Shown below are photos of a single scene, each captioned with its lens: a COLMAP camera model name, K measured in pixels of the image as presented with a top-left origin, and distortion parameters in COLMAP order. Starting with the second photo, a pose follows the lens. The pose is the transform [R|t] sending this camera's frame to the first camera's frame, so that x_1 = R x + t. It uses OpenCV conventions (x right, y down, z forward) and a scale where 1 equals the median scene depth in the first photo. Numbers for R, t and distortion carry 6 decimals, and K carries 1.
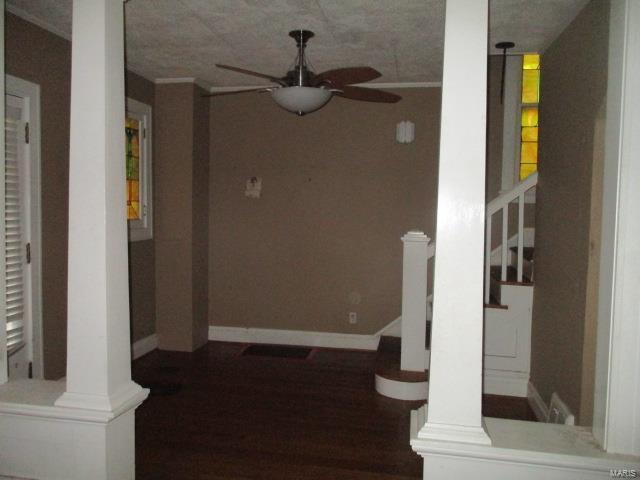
lens RADIAL K [[542.9, 0, 319.9], [0, 542.9, 240.1], [0, 0, 1]] dist [-0.011994, -0.025678]
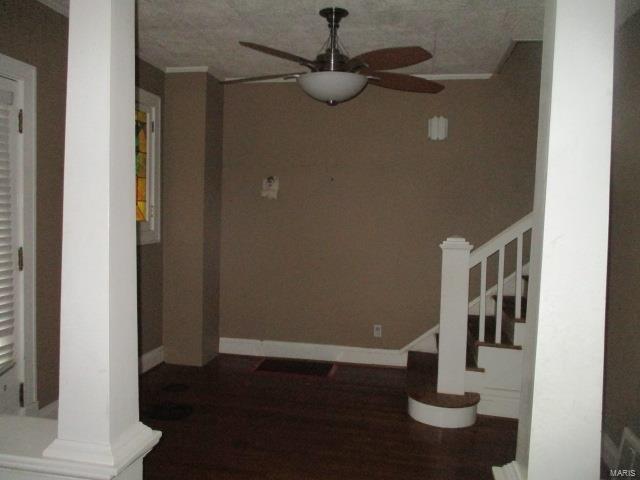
lens RADIAL K [[542.9, 0, 319.8], [0, 542.9, 240.5], [0, 0, 1]] dist [-0.011994, -0.025678]
pose [[0.999933, 0.010298, -0.005309, -0.044040], [-0.010320, 0.999938, -0.004084, -0.005597], [0.005267, 0.004139, 0.999978, 0.110552]]
